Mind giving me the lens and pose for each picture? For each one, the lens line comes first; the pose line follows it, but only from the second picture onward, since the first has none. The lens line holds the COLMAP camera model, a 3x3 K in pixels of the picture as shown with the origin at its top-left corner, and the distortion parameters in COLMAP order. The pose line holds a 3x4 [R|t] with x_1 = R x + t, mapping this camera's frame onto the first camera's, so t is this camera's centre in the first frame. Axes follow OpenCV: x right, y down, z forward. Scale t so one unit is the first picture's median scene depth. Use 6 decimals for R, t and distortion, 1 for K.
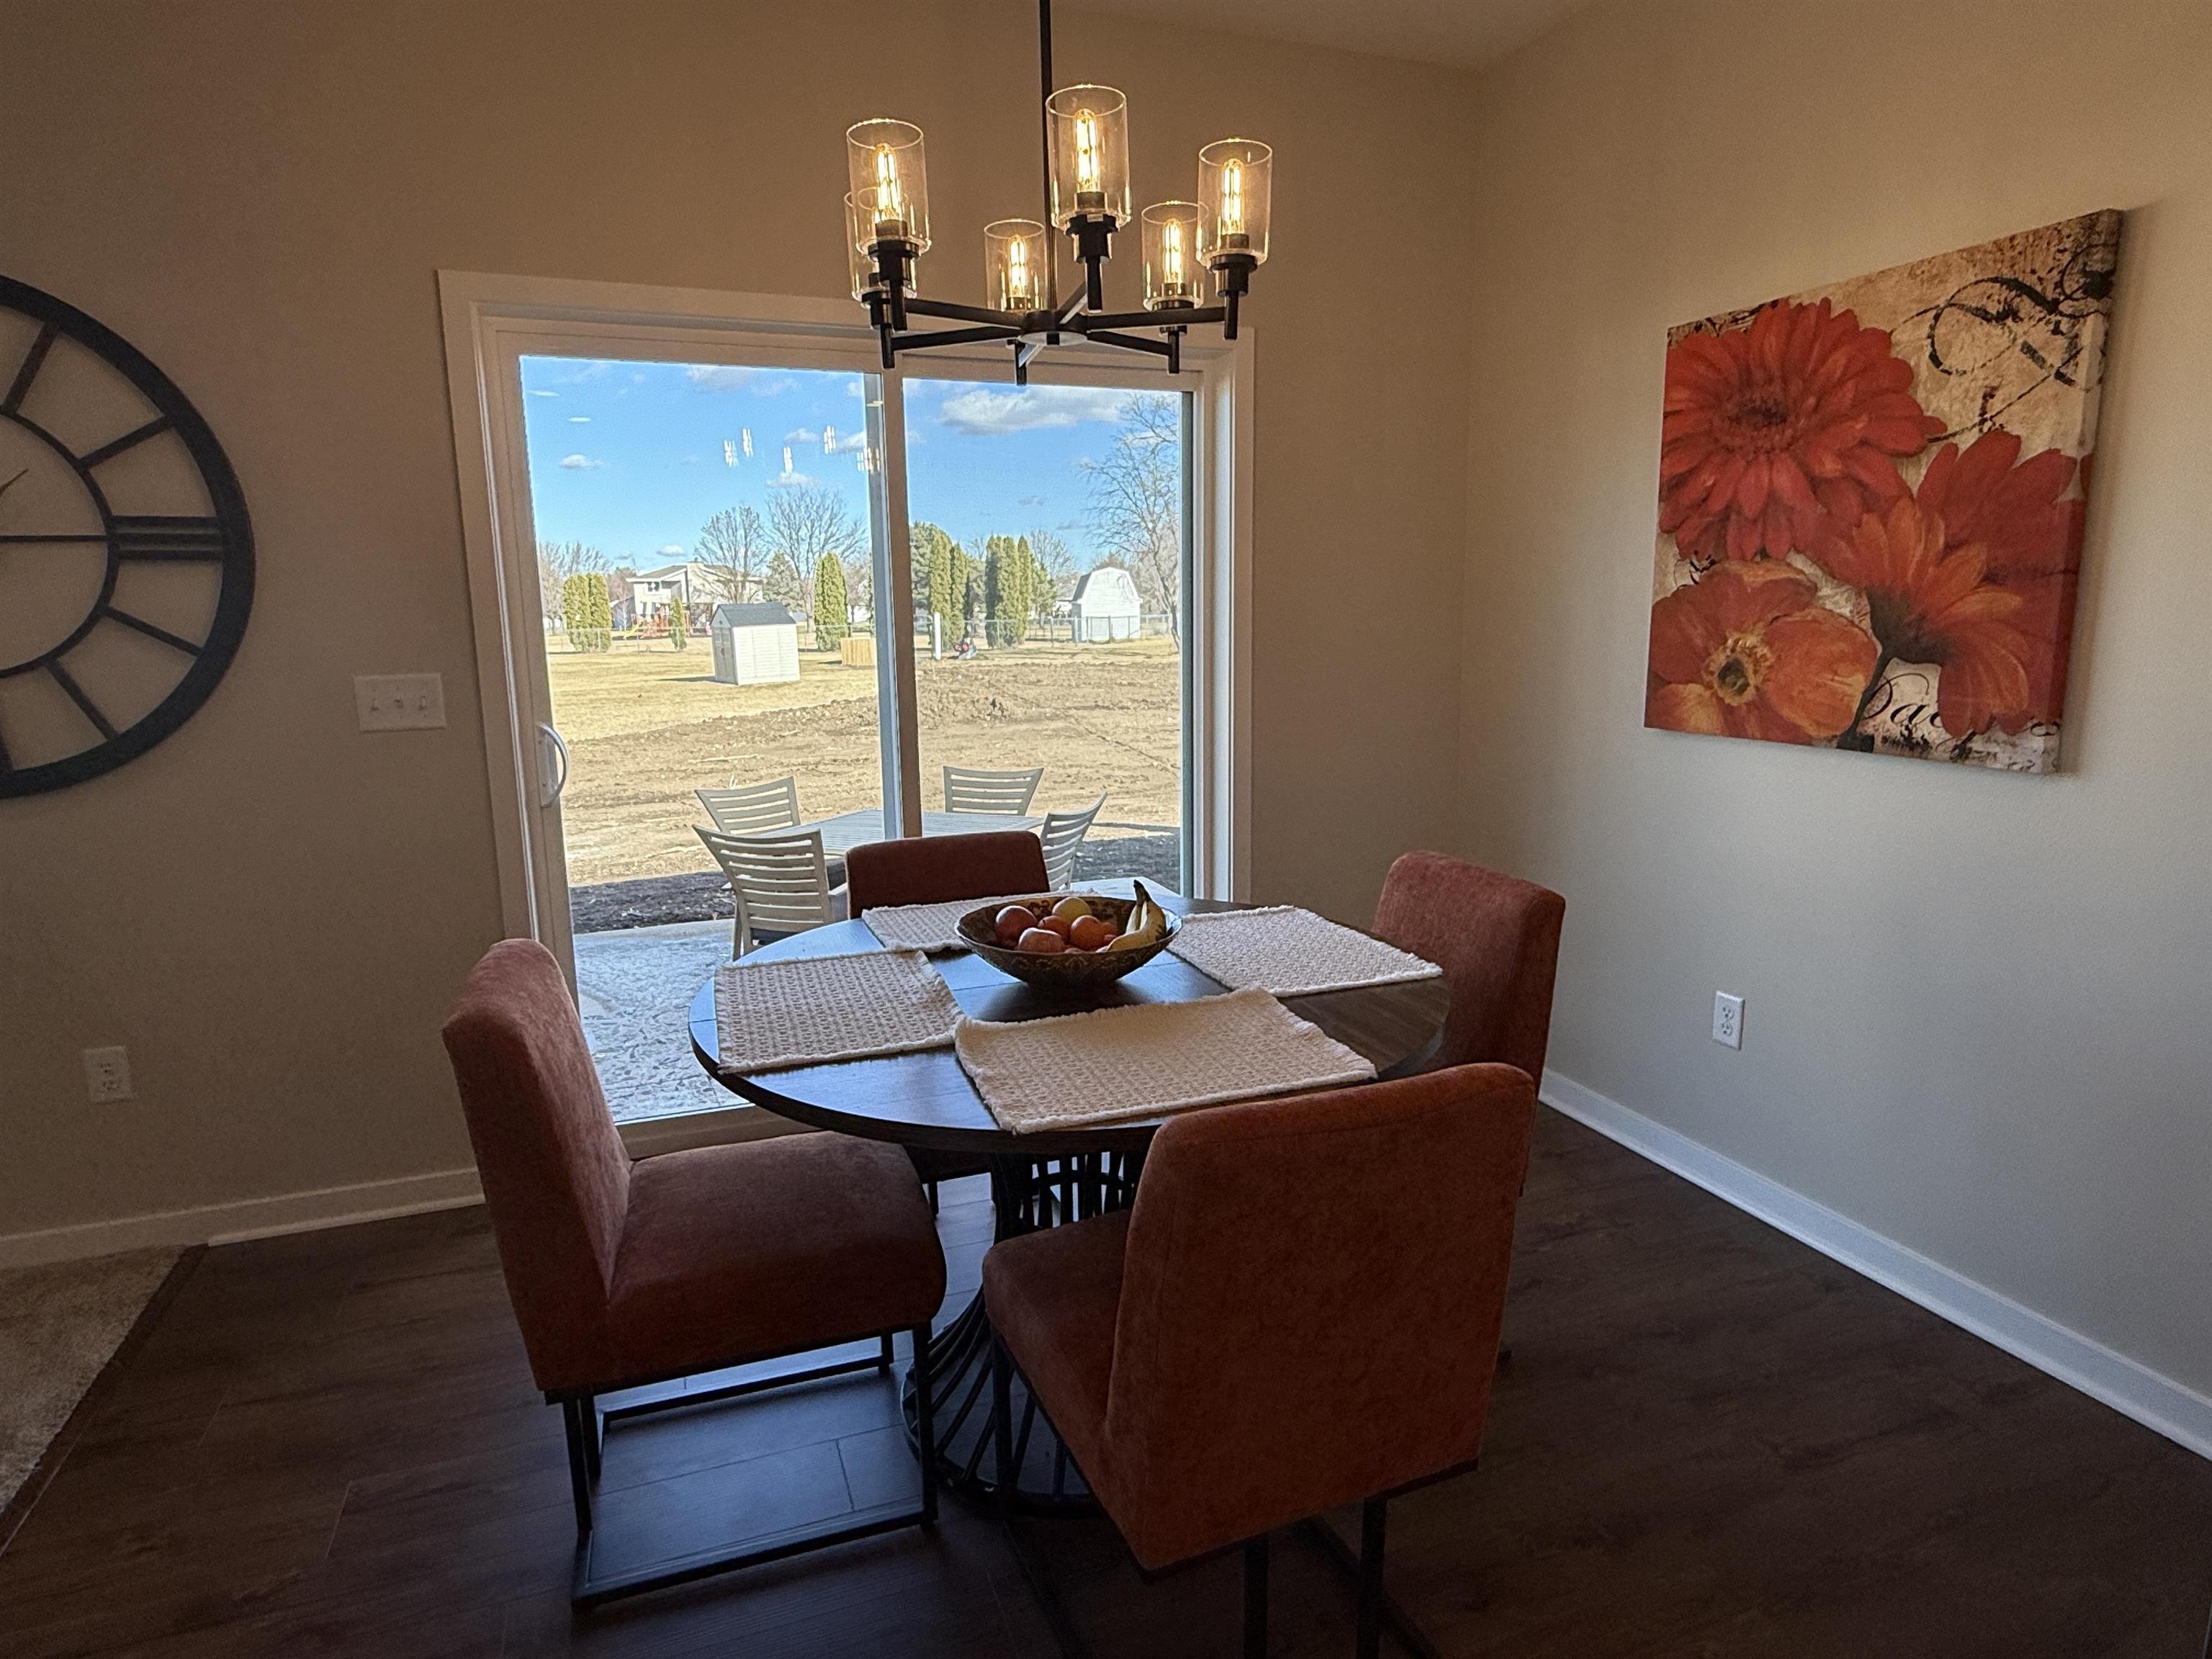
lens RADIAL K [[1229.5, 0, 1089.8], [0, 1229.5, 837.3], [0, 0, 1]] dist [0.001493, -0.002614]
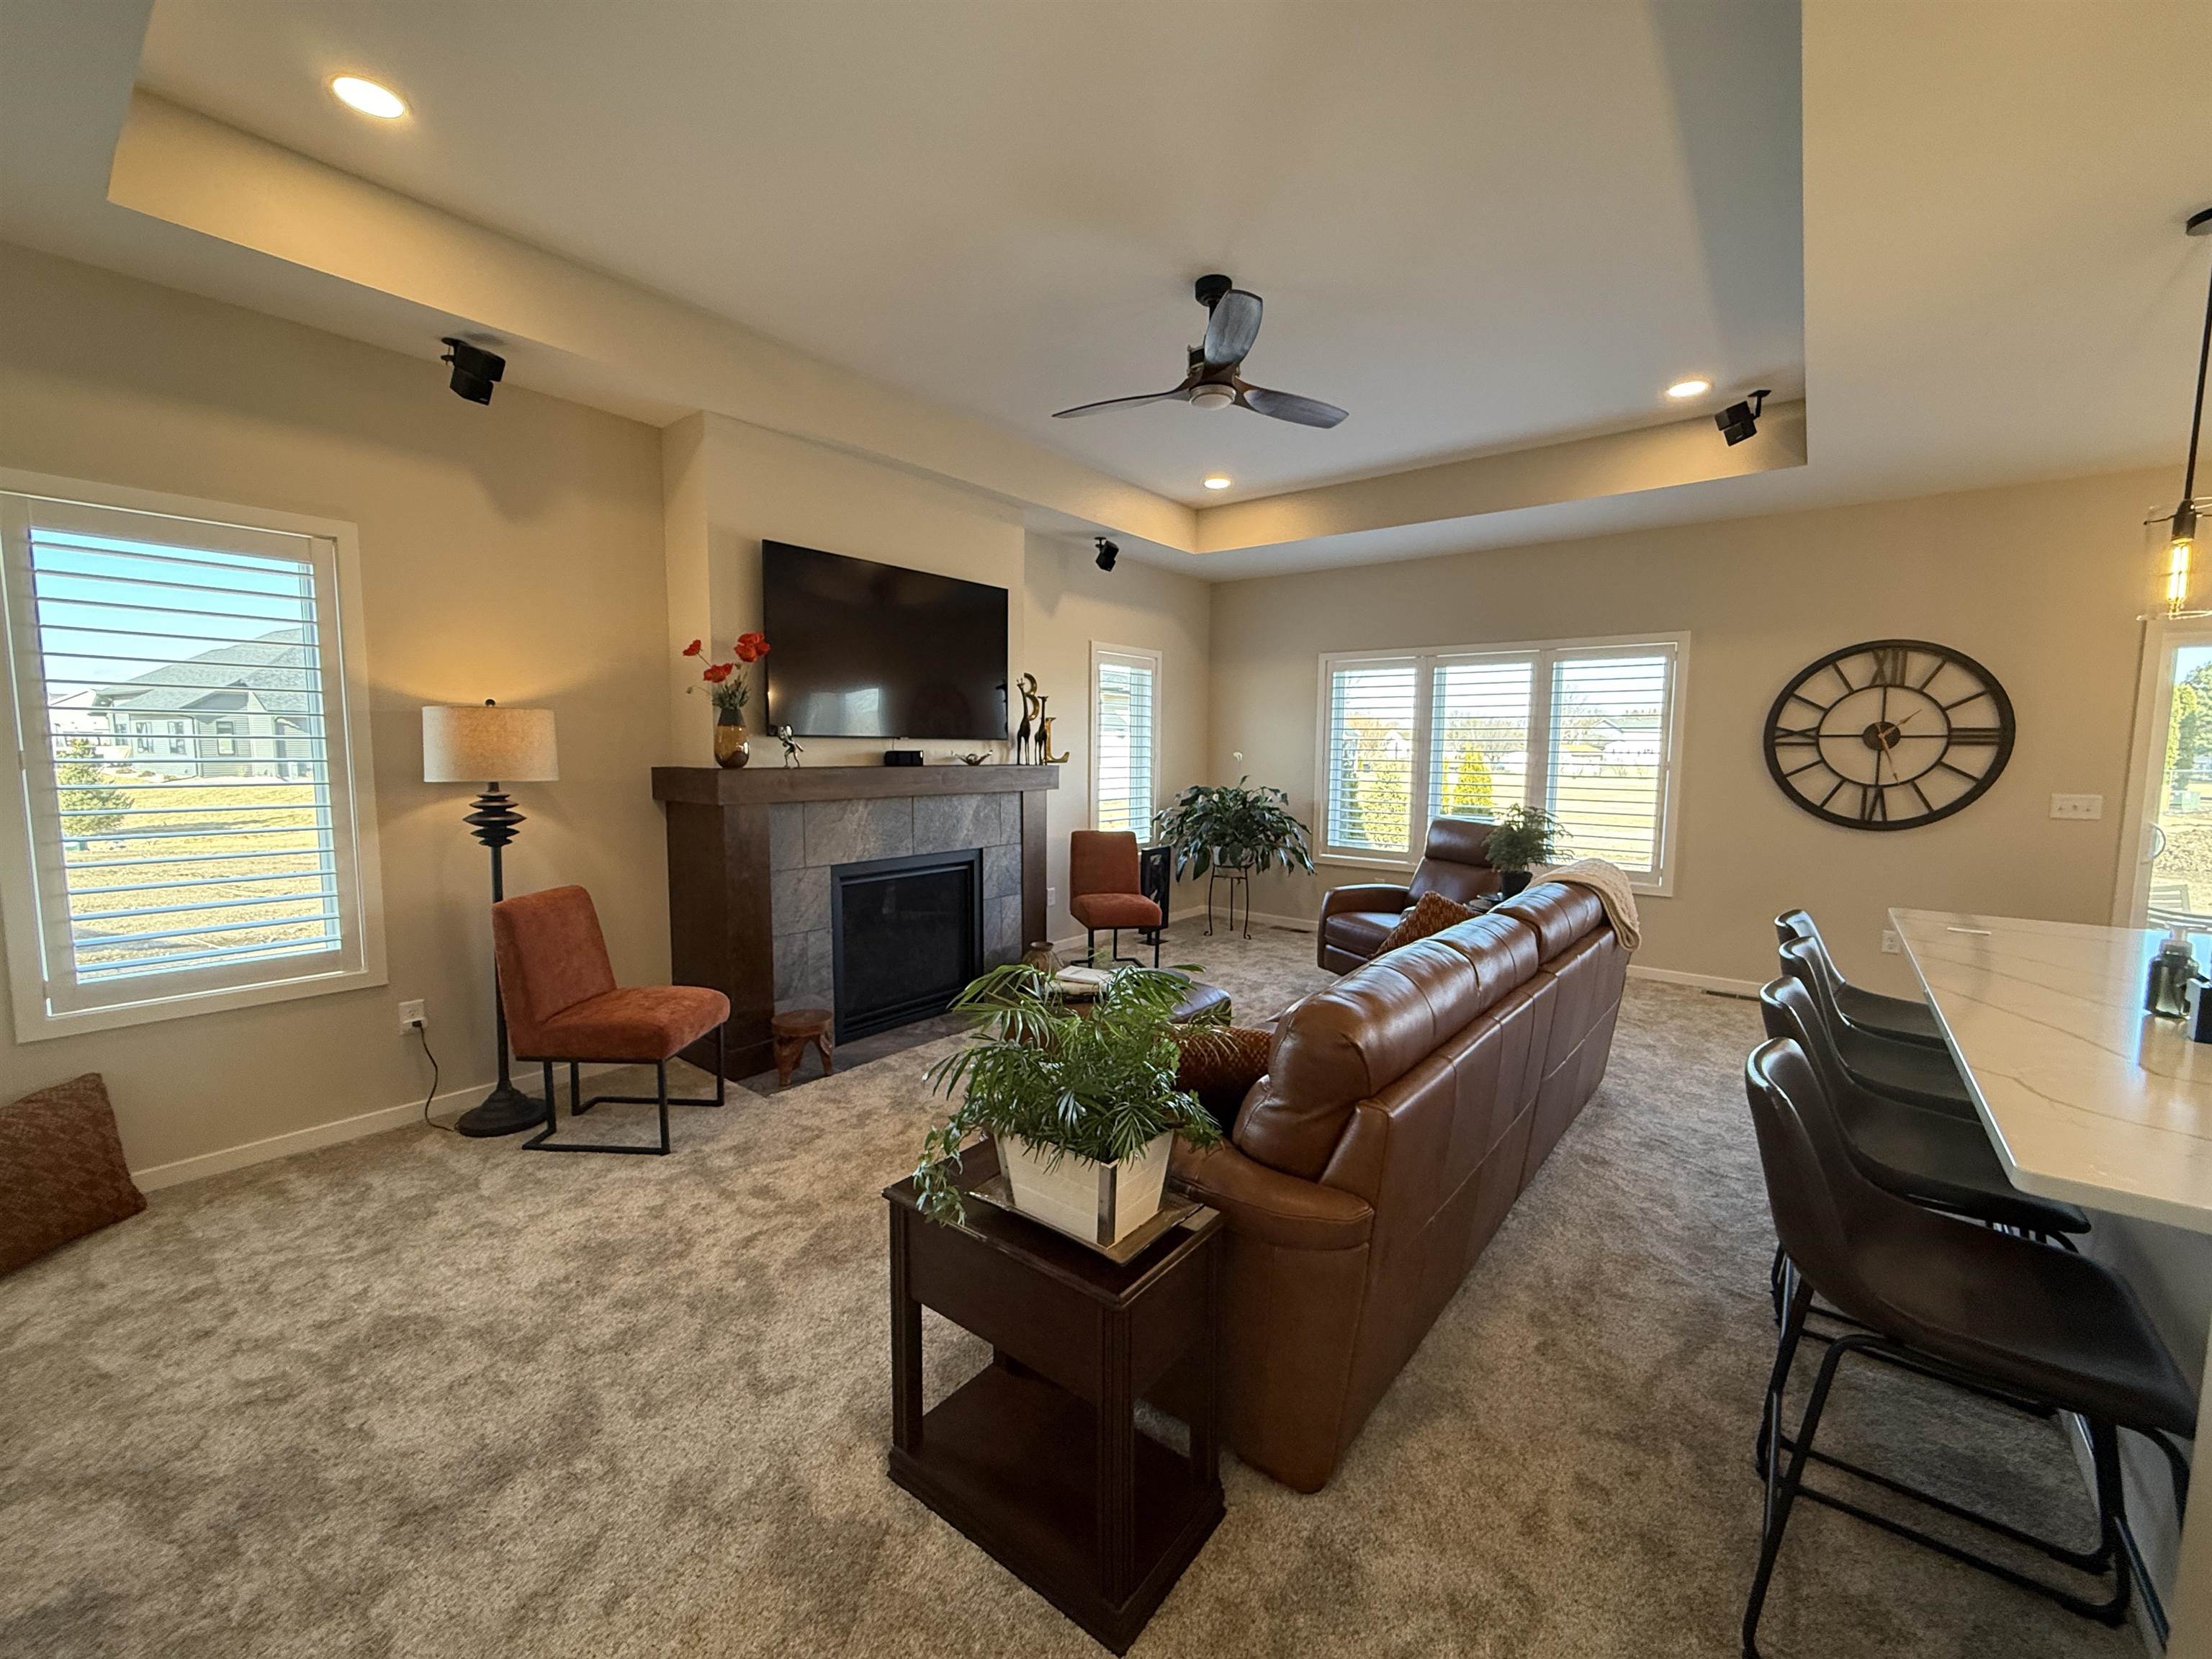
lens RADIAL K [[891.3, 0, 1094.3], [0, 891.3, 835.9], [0, 0, 1]] dist [-0.001883, -0.000707]
pose [[0.525123, 0.099466, -0.845194, -0.135568], [-0.172311, 0.985003, 0.008861, 0.263658], [0.833400, 0.140983, 0.534386, -1.506656]]
